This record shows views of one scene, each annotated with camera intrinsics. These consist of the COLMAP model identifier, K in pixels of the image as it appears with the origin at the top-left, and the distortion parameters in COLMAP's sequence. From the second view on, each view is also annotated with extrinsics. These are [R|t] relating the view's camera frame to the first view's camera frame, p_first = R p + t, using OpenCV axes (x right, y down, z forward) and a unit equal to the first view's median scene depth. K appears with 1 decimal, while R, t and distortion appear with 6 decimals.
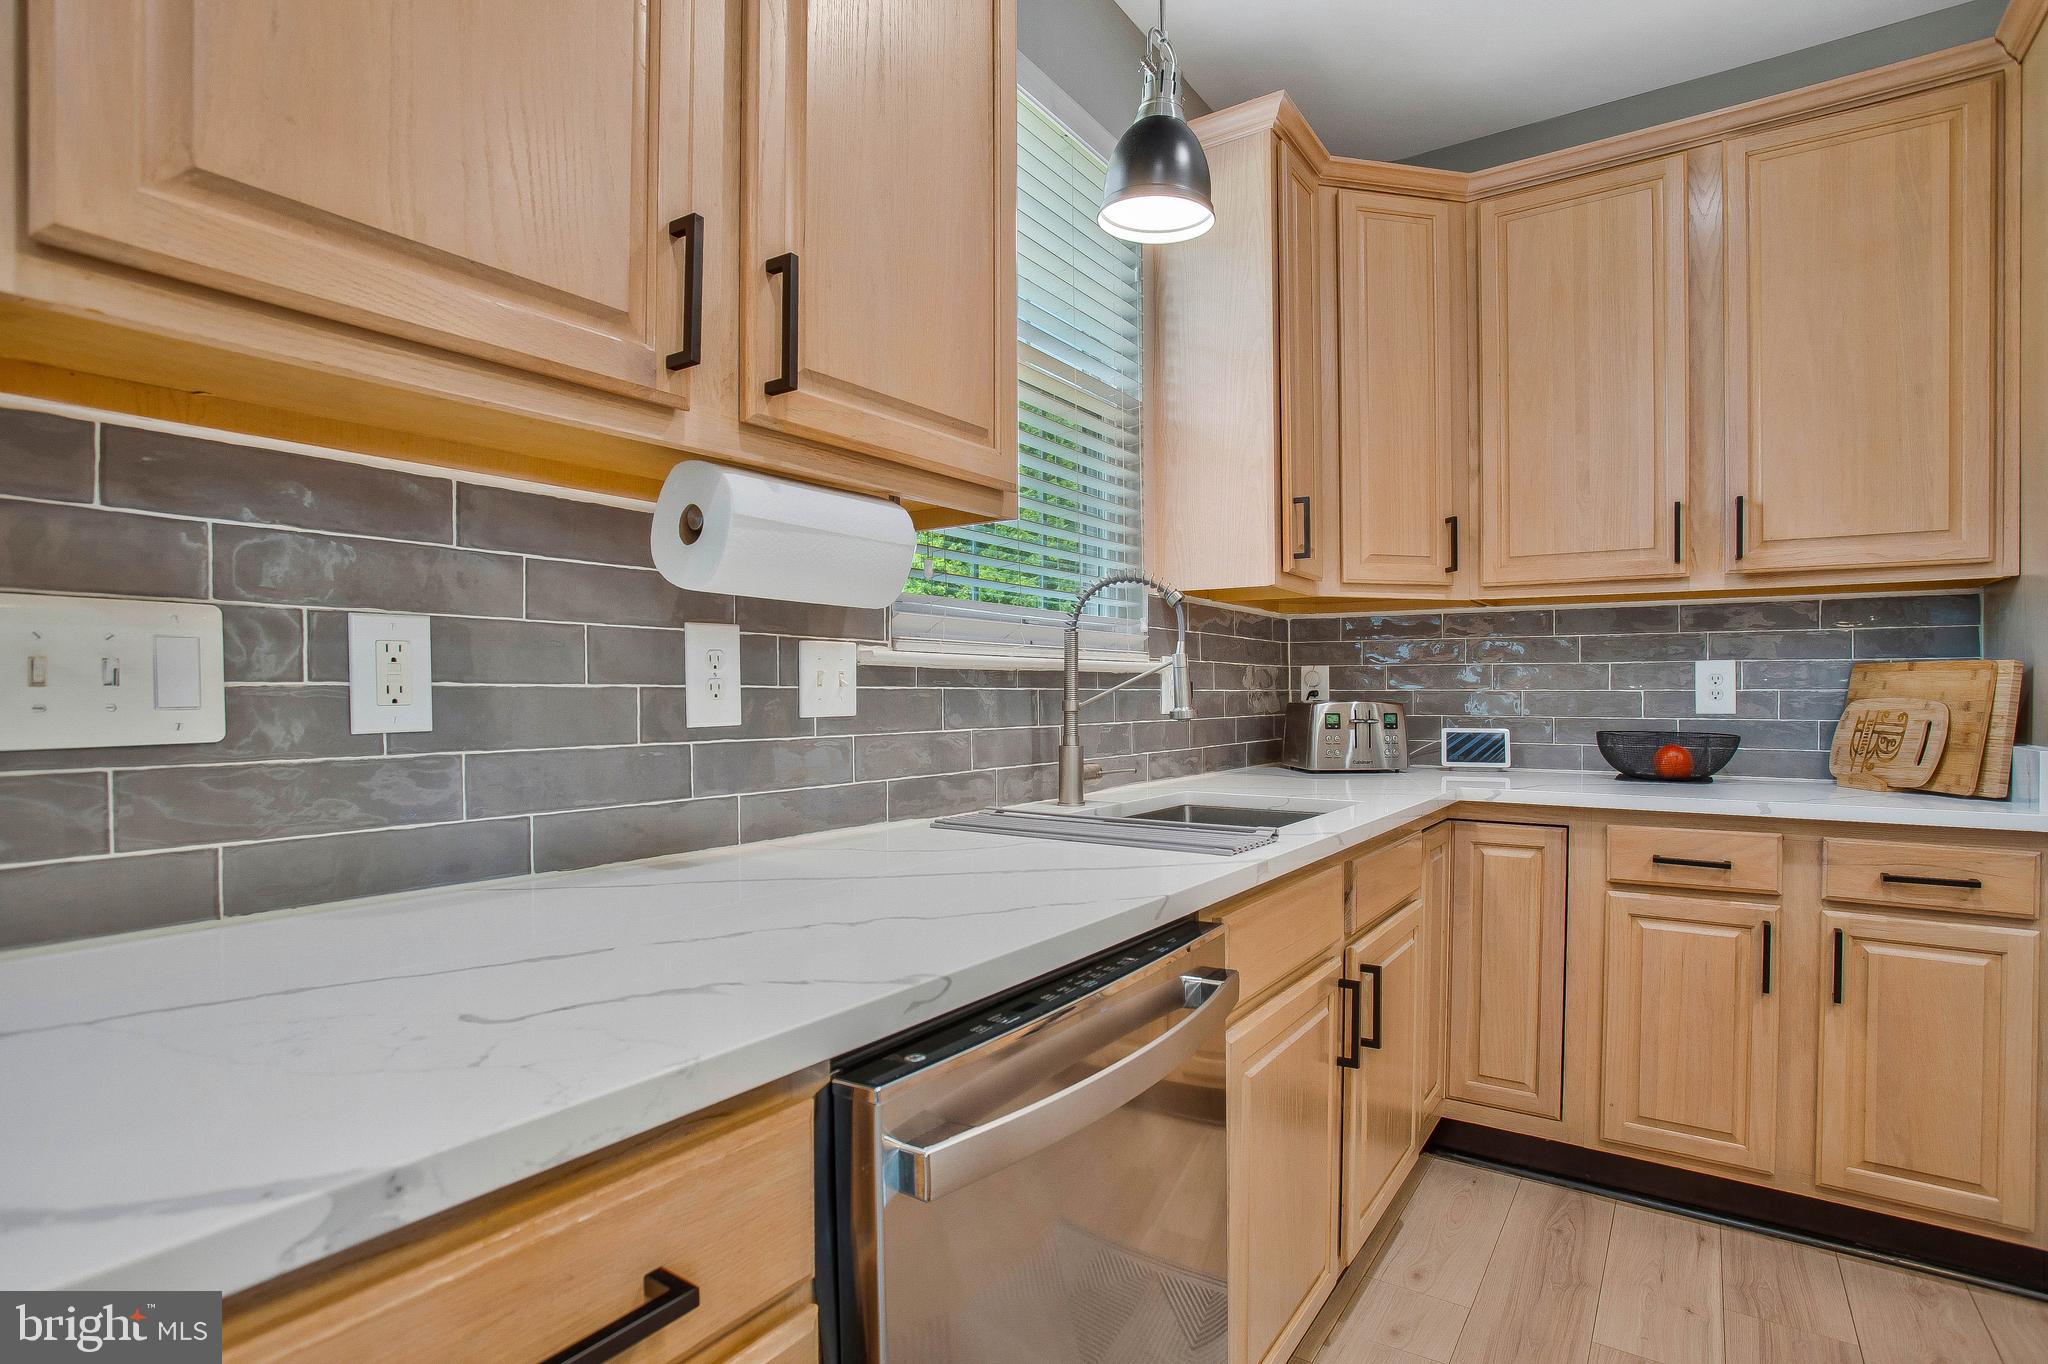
lens RADIAL K [[1015.3, 0, 1021.1], [0, 1015.3, 699.0], [0, 0, 1]] dist [-0.067469, 0.026498]
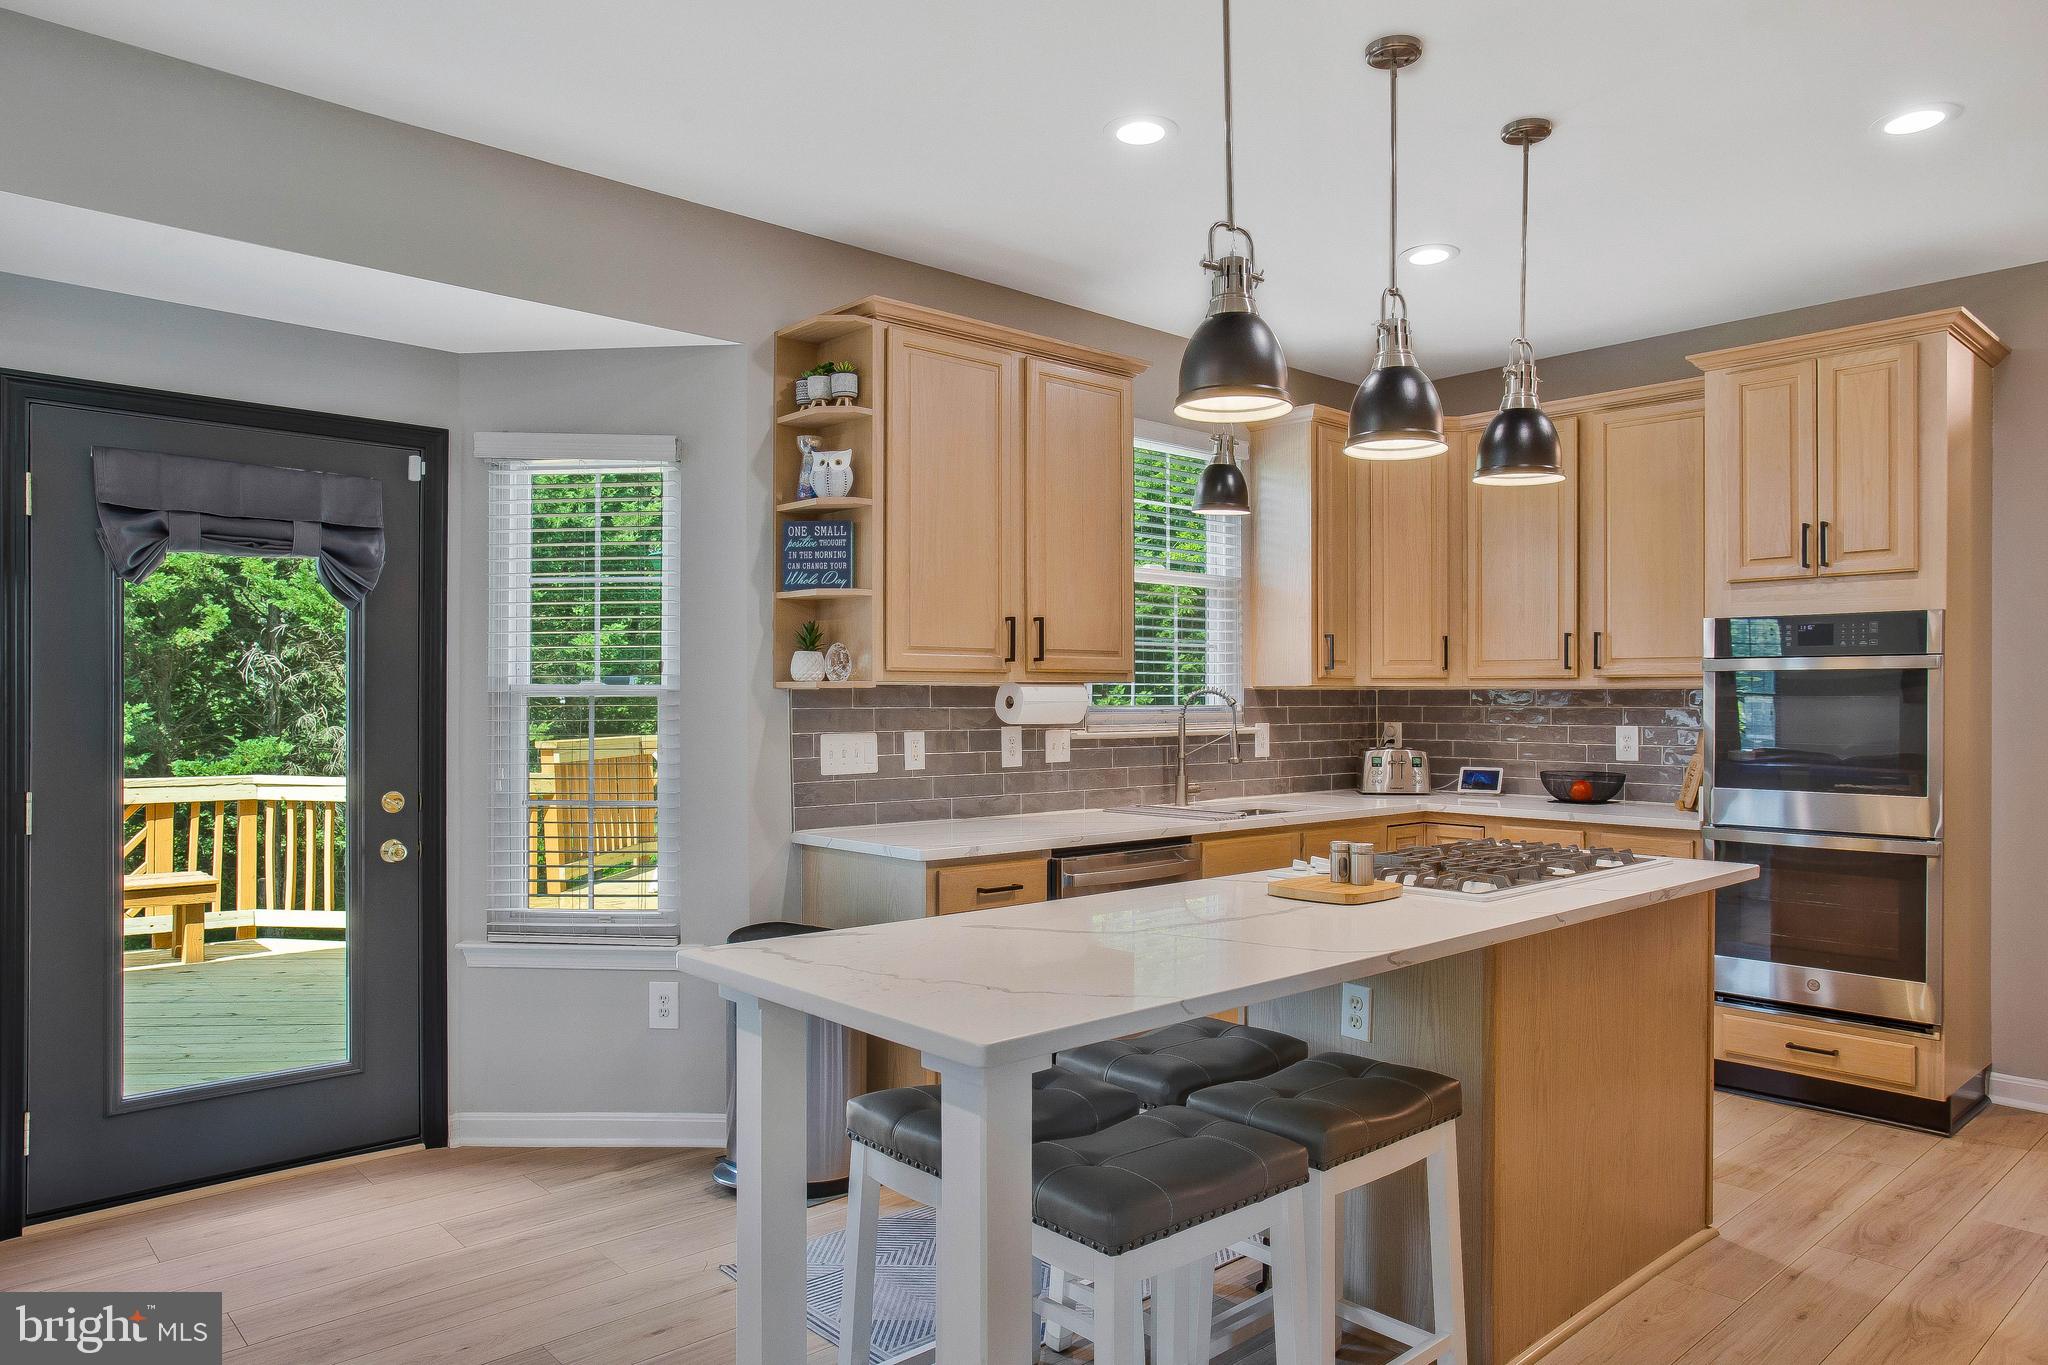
lens RADIAL K [[1303.4, 0, 1032.7], [0, 1303.4, 686.4], [0, 0, 1]] dist [-0.077008, 0.067597]
pose [[0.973686, -0.000601, -0.227891, 0.305488], [-0.003169, 0.999864, -0.016174, -0.076056], [0.227870, 0.016470, 0.973552, -1.353610]]
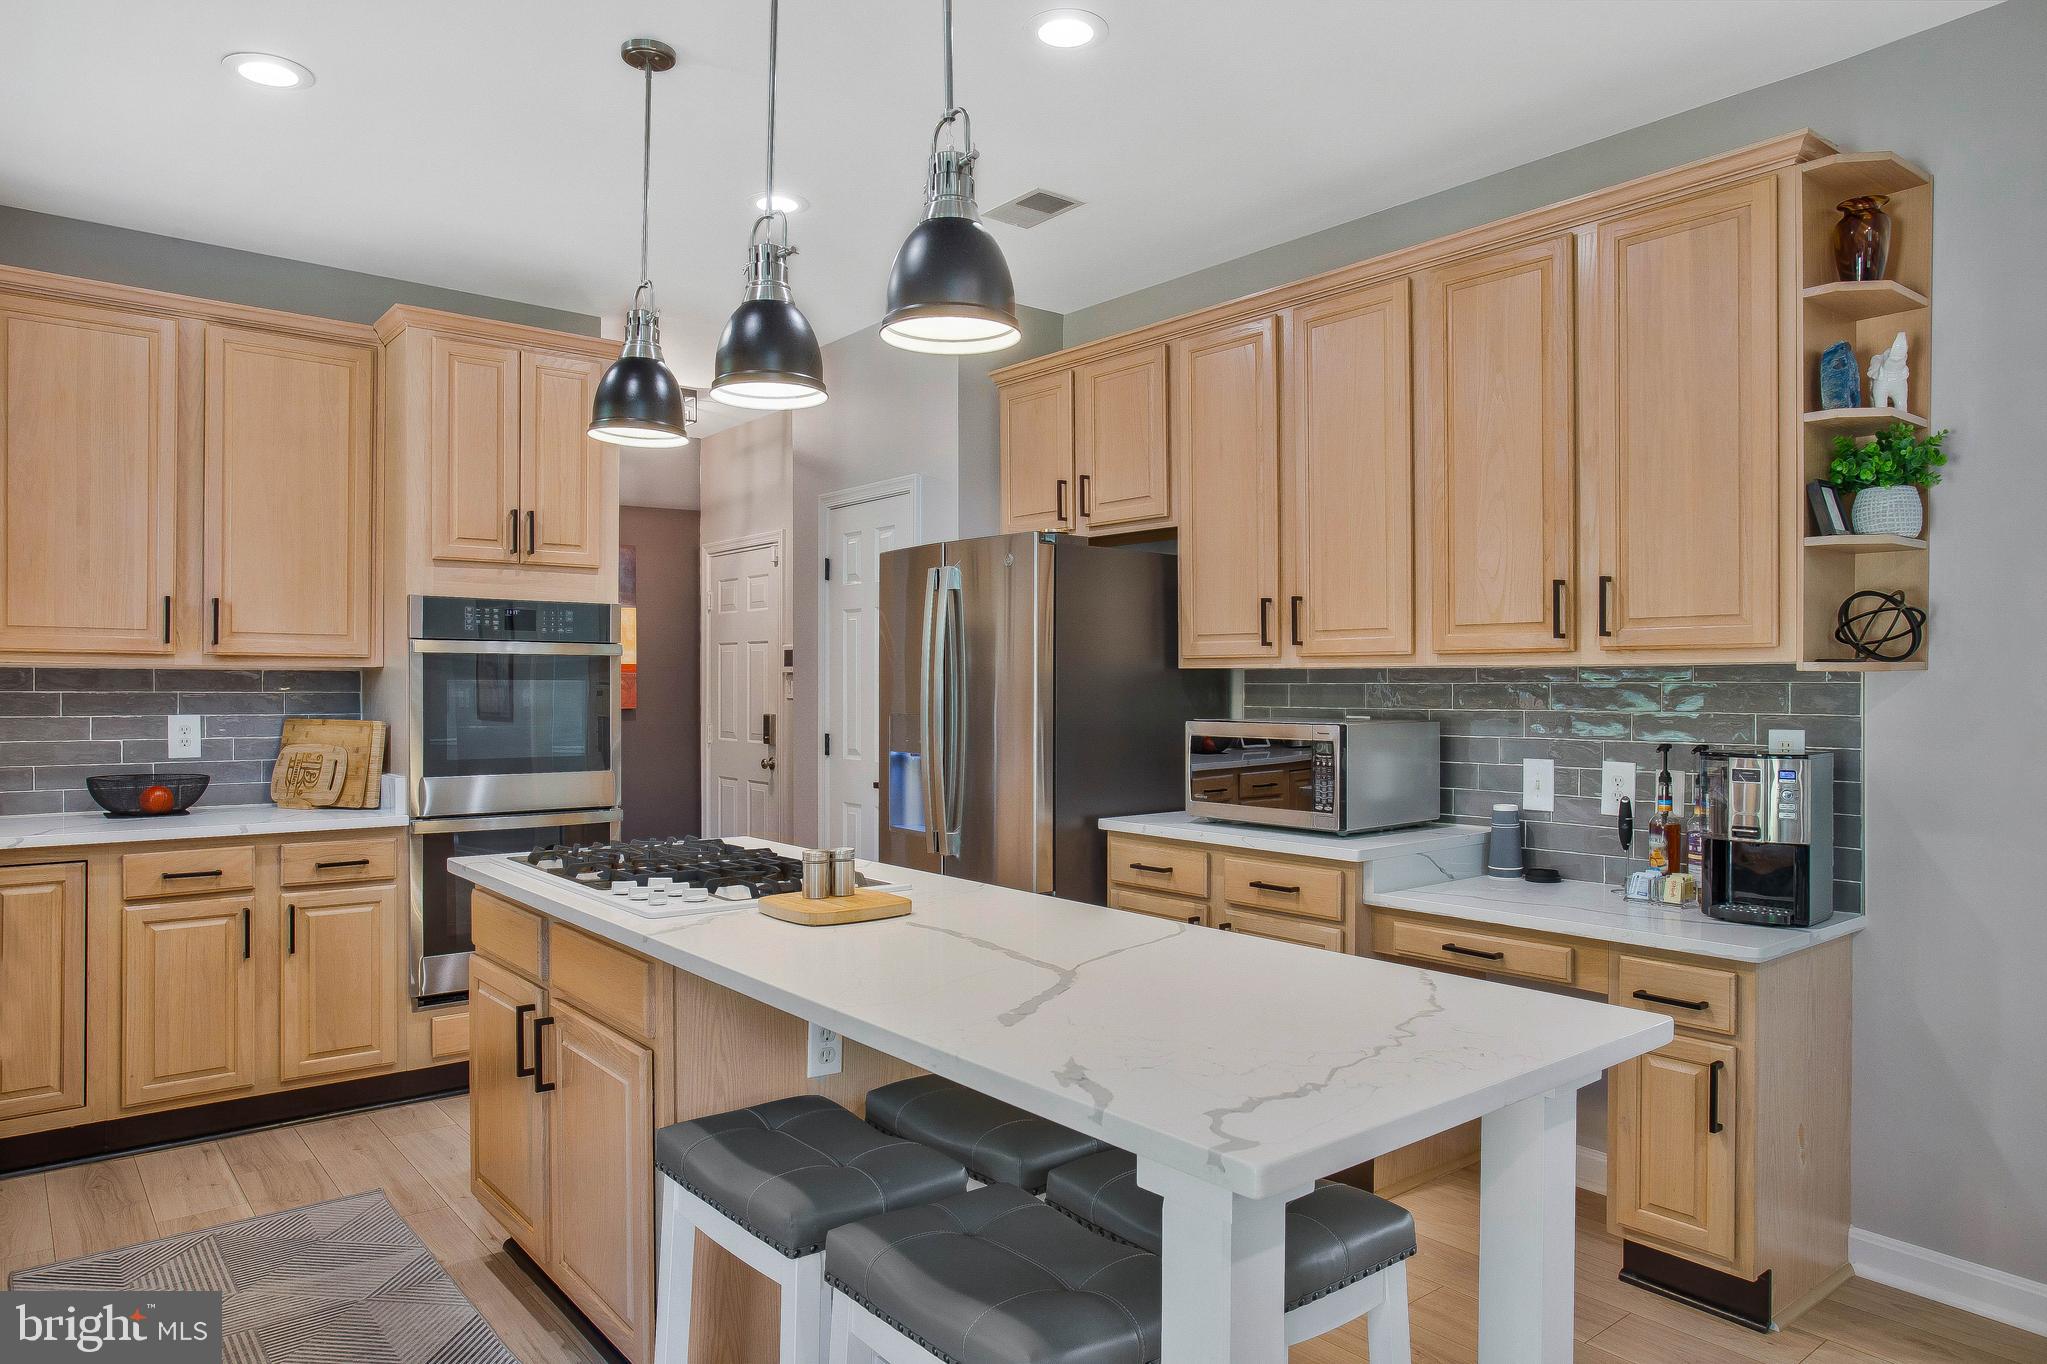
lens RADIAL K [[1302.8, 0, 1032.2], [0, 1302.8, 685.9], [0, 0, 1]] dist [-0.077008, 0.067597]
pose [[0.277038, 0.000730, 0.960859, -0.641006], [0.004271, 0.999989, -0.001991, -0.079642], [-0.960849, 0.004656, 0.277032, -0.554721]]
